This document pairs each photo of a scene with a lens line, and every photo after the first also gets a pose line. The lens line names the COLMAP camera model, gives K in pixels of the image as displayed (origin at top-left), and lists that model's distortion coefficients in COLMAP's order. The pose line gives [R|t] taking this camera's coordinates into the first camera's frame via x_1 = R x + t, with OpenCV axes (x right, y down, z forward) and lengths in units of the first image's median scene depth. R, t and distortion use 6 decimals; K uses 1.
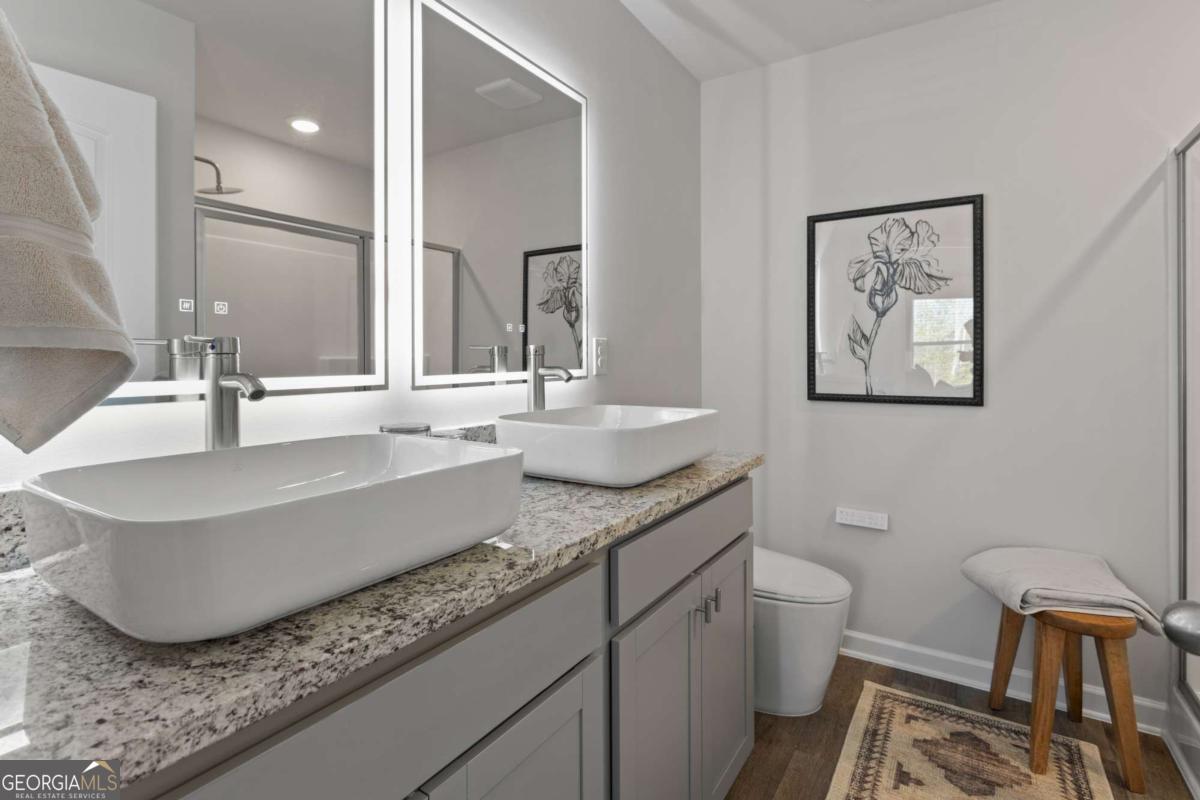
lens RADIAL K [[577.9, 0, 597.9], [0, 577.9, 356.2], [0, 0, 1]] dist [-0.000014, 0.001382]
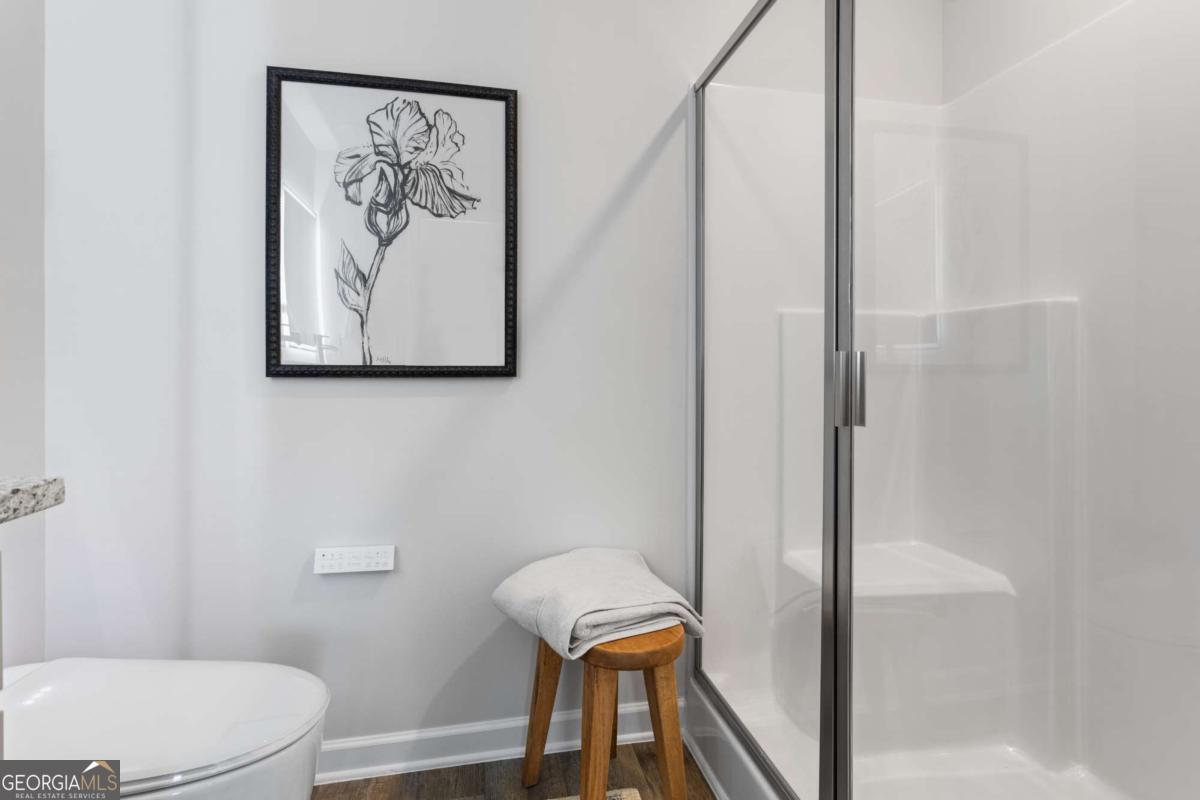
lens RADIAL K [[583.8, 0, 600.4], [0, 583.8, 376.9], [0, 0, 1]] dist [-0.003186, -0.000014]
pose [[0.711125, -0.000478, 0.703065, 0.200813], [-0.005089, 0.999970, 0.005827, 0.075971], [-0.703047, -0.007721, 0.711101, 0.362017]]
